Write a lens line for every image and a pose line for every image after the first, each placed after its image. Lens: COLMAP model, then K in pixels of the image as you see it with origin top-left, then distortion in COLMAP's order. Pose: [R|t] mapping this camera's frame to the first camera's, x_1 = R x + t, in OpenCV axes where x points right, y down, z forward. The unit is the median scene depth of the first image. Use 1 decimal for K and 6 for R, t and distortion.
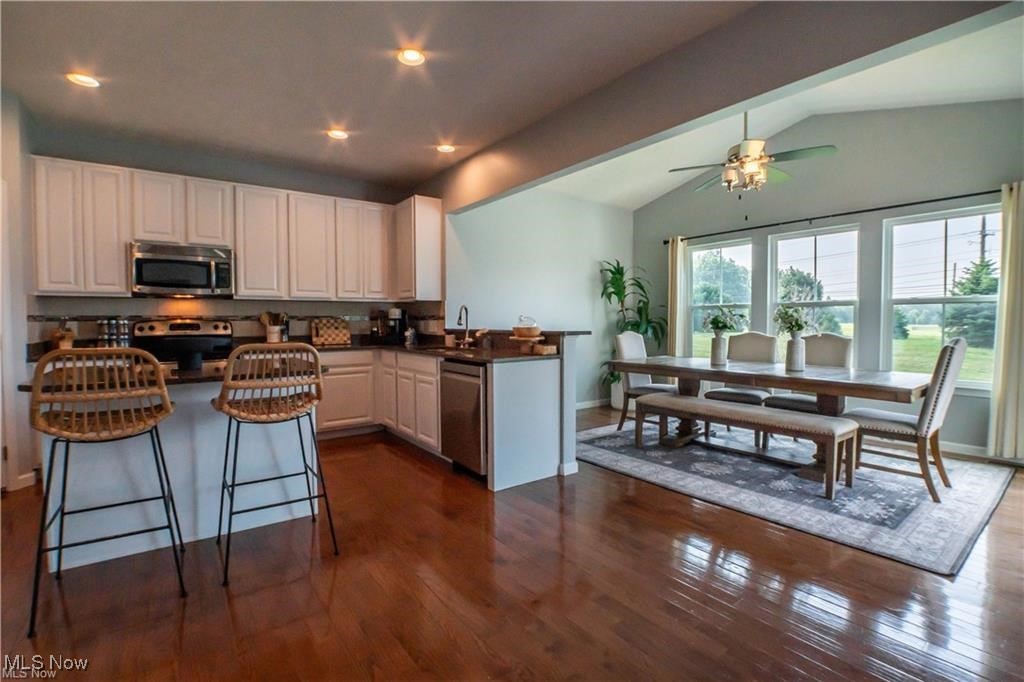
lens RADIAL K [[465.3, 0, 508.9], [0, 465.3, 339.7], [0, 0, 1]] dist [-0.035854, 0.001111]
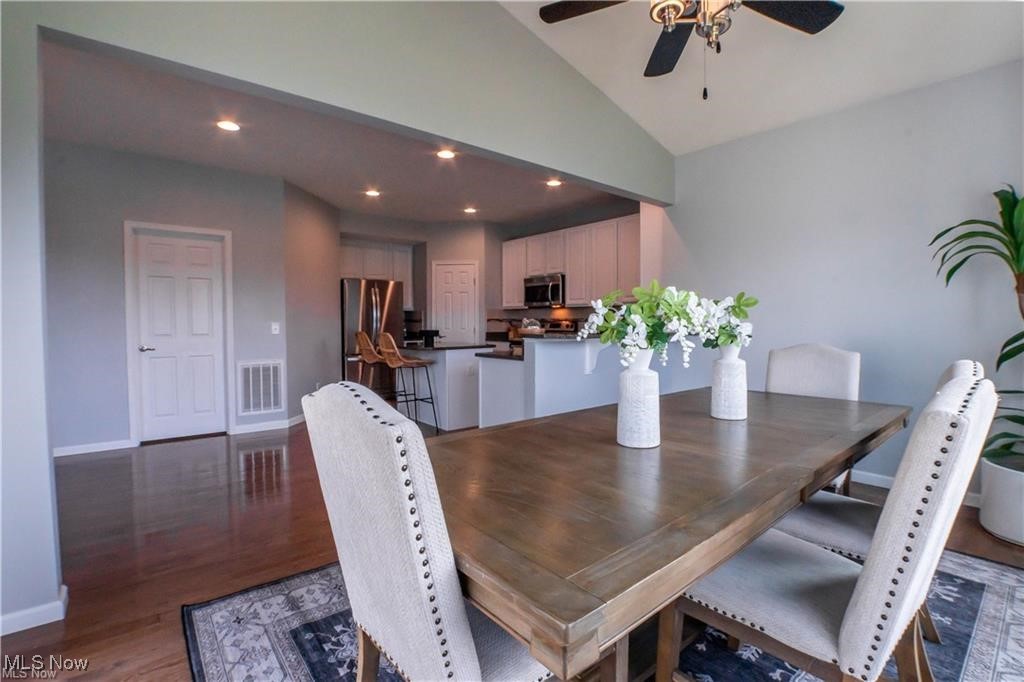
lens RADIAL K [[464.5, 0, 507.9], [0, 464.5, 339.3], [0, 0, 1]] dist [-0.043244, 0.006526]
pose [[0.044641, 0.039375, -0.998227, 0.914038], [-0.039360, 0.998516, 0.037626, -0.034908], [0.998227, 0.037611, 0.046124, 0.761722]]
